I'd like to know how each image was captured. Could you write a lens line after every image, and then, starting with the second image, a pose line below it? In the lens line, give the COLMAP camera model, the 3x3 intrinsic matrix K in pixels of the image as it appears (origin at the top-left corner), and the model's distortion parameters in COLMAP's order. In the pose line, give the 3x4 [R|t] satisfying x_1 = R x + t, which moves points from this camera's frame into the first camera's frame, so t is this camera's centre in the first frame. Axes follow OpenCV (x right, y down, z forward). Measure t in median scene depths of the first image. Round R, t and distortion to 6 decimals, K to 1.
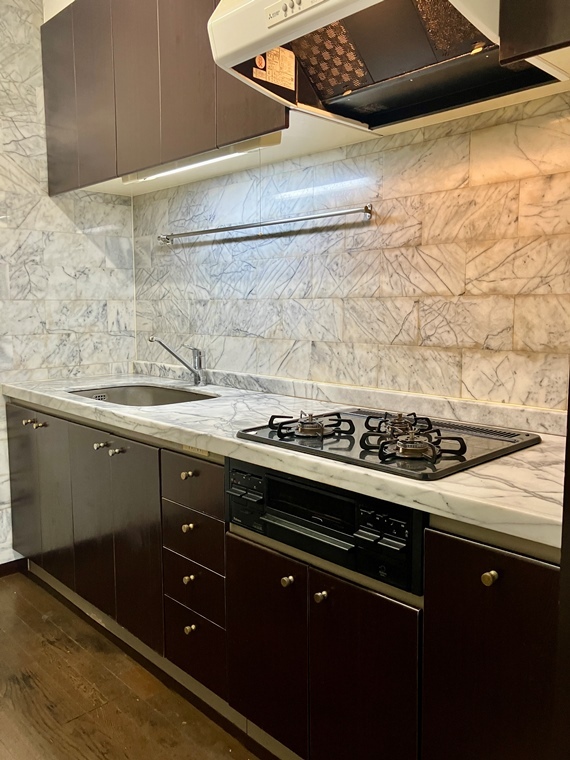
lens RADIAL K [[630.8, 0, 282.5], [0, 630.8, 382.3], [0, 0, 1]] dist [-0.006508, -0.006877]
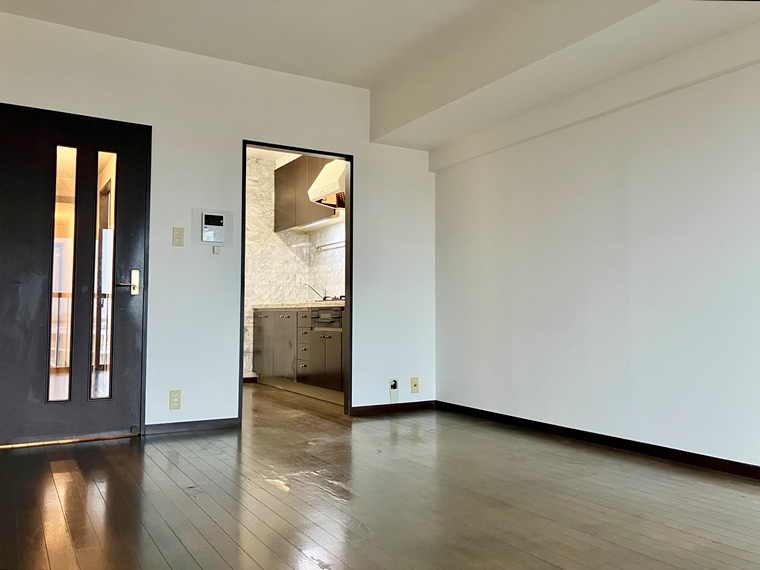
lens RADIAL K [[630.8, 0, 381.6], [0, 630.8, 283.3], [0, 0, 1]] dist [-0.006508, -0.006877]
pose [[0.974165, -0.008306, -0.225684, 0.616448], [-0.029844, 0.985825, -0.165100, 0.311415], [0.223856, 0.167570, 0.960109, -1.300117]]
